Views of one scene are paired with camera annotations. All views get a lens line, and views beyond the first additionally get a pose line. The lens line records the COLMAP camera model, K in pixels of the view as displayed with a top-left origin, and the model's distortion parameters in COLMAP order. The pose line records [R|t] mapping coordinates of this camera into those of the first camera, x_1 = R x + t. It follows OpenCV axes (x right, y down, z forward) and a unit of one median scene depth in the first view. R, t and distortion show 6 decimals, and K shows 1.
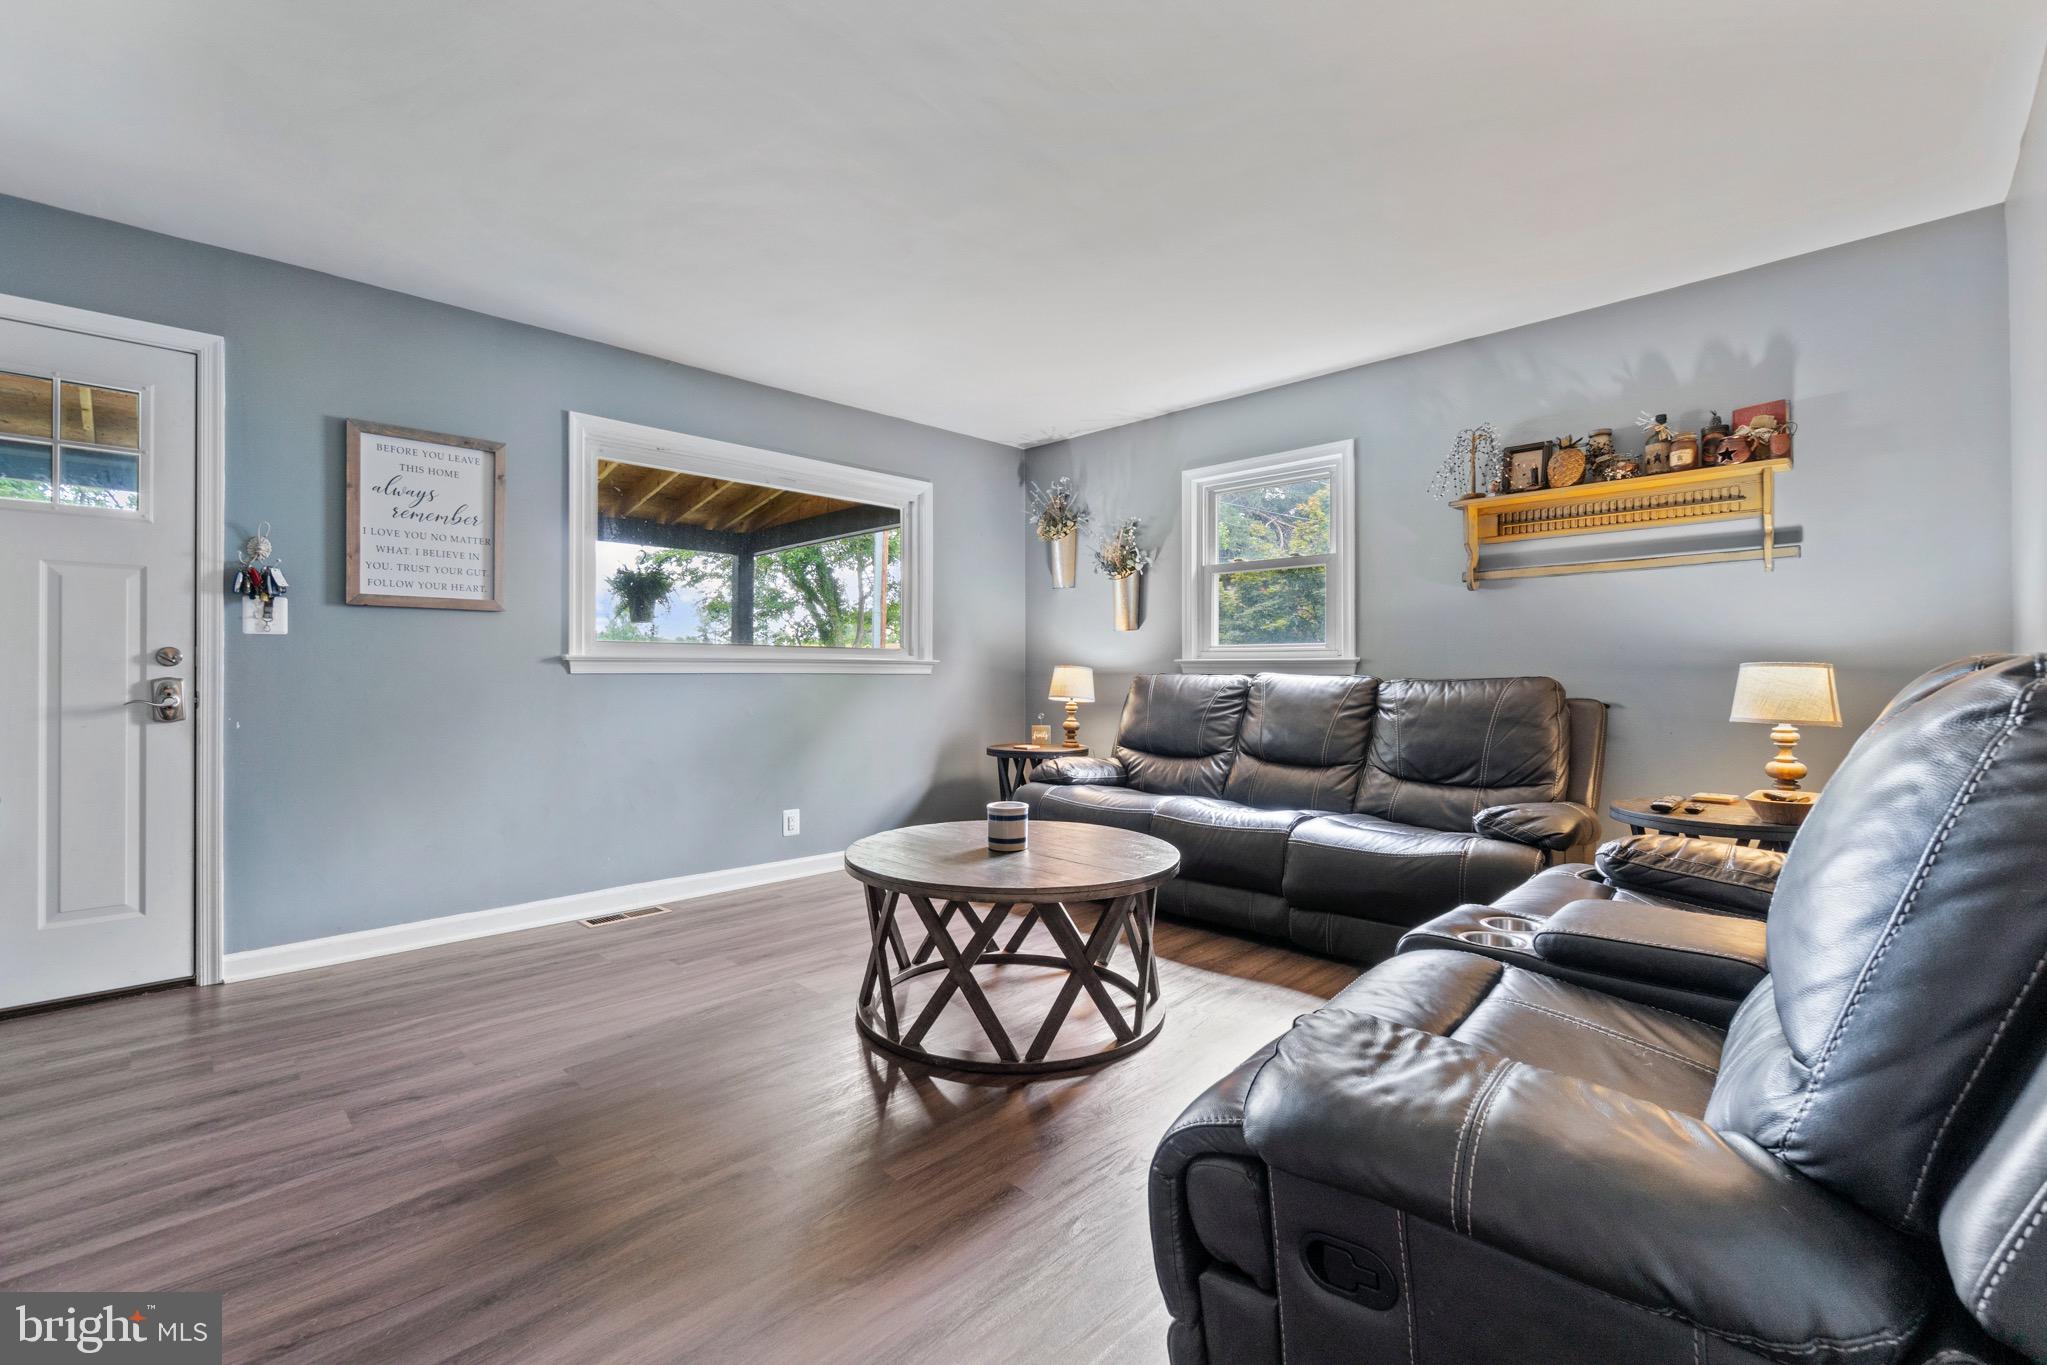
lens RADIAL K [[886.9, 0, 1021.2], [0, 886.9, 677.7], [0, 0, 1]] dist [-0.005093, 0.002299]
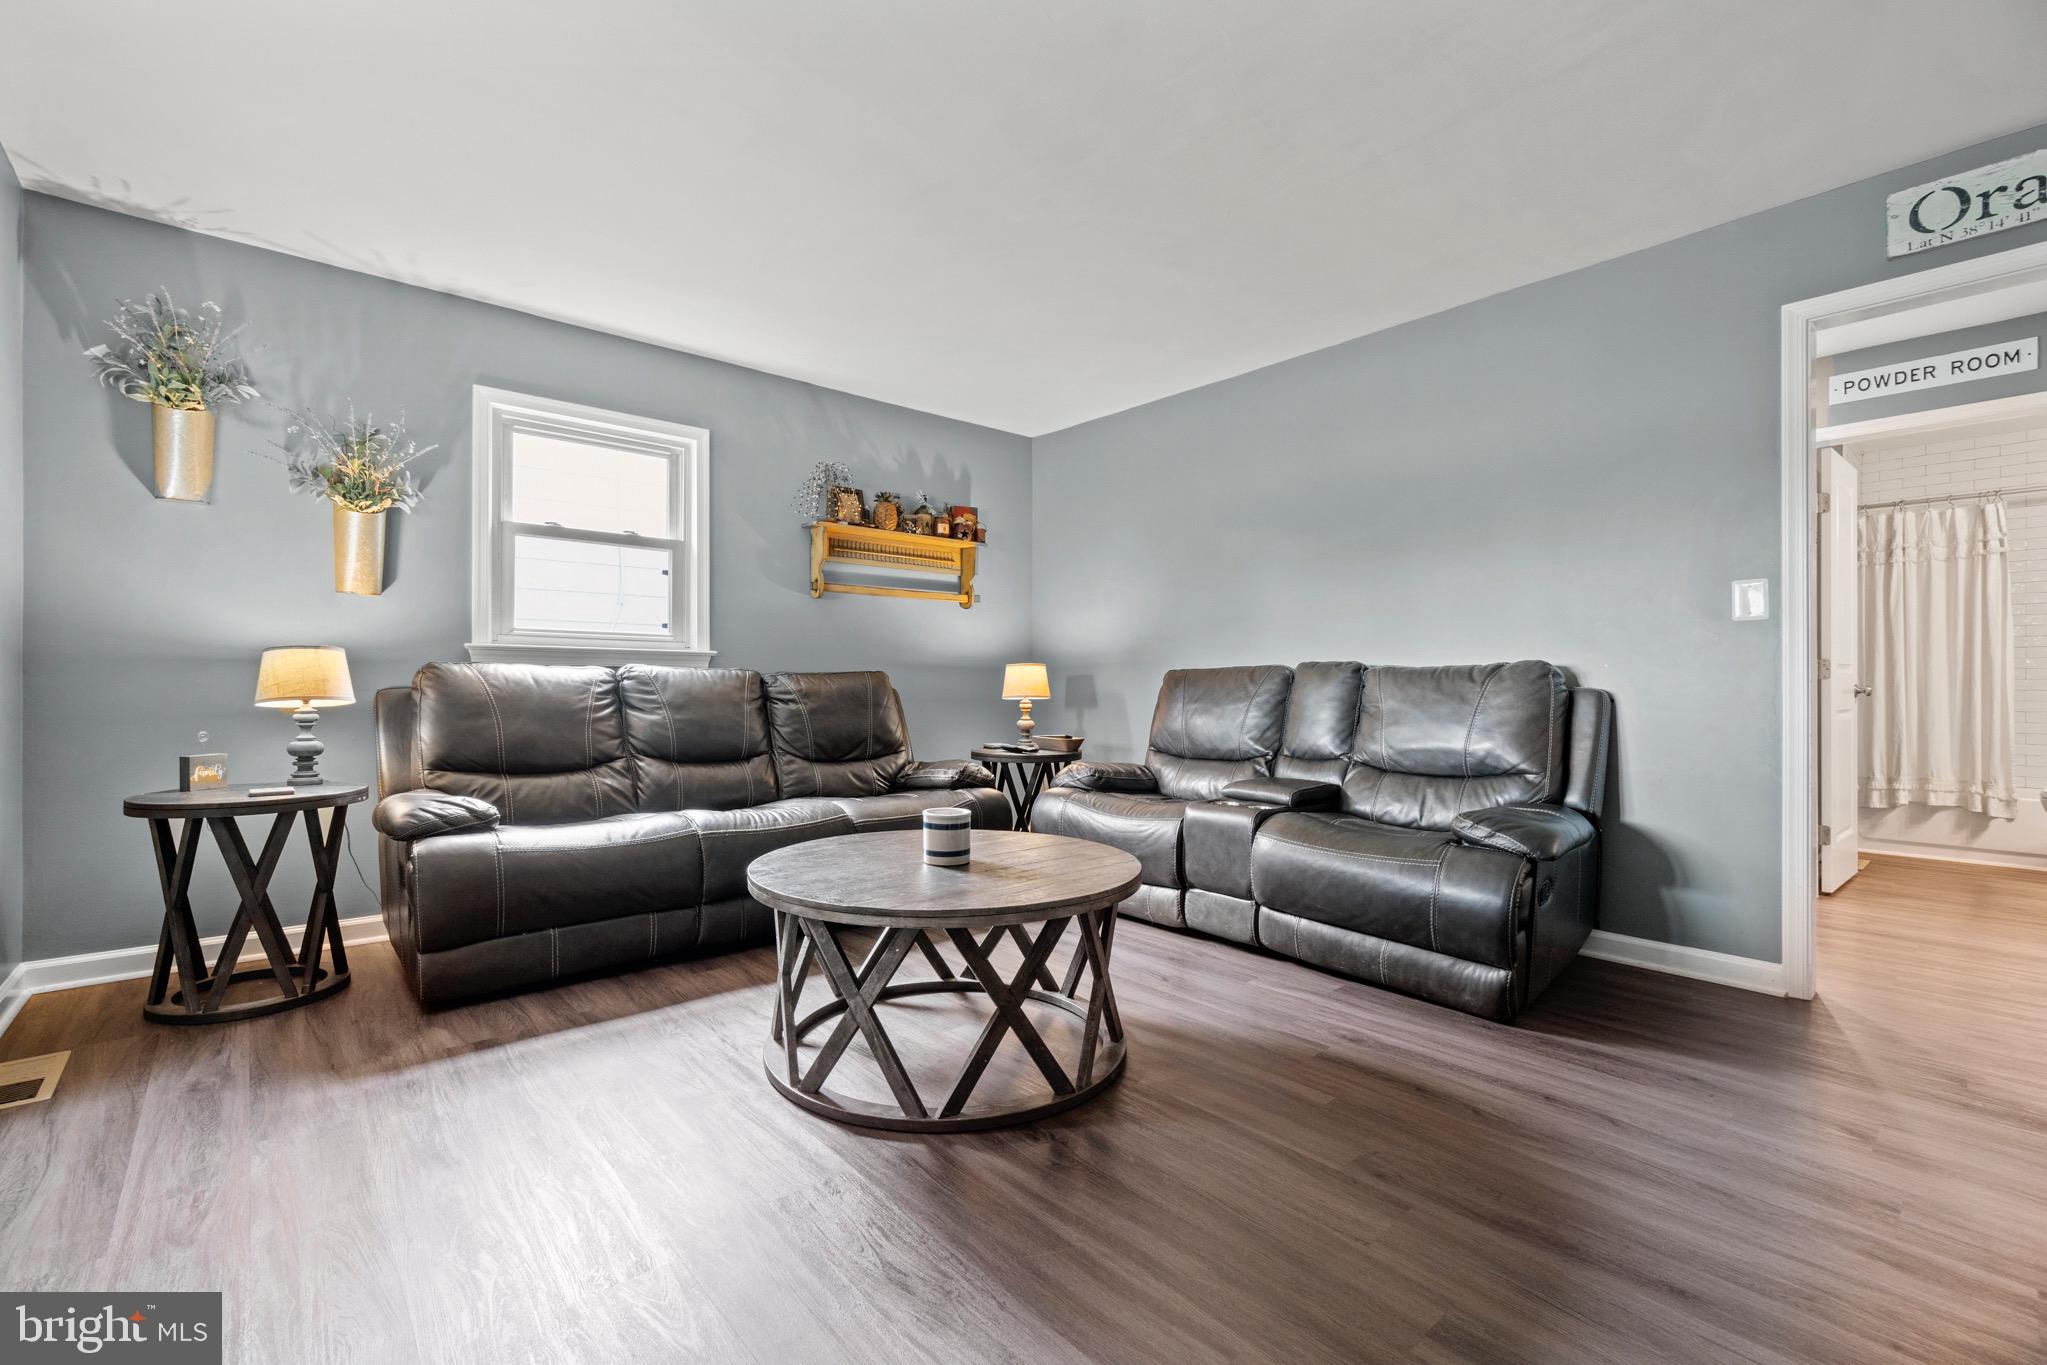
lens RADIAL K [[886.9, 0, 1016.7], [0, 886.9, 679.3], [0, 0, 1]] dist [-0.005093, 0.002299]
pose [[0.074338, -0.008548, 0.997196, -0.652137], [-0.011516, 0.999889, 0.009430, -0.003702], [-0.997167, -0.012185, 0.074232, 0.632392]]
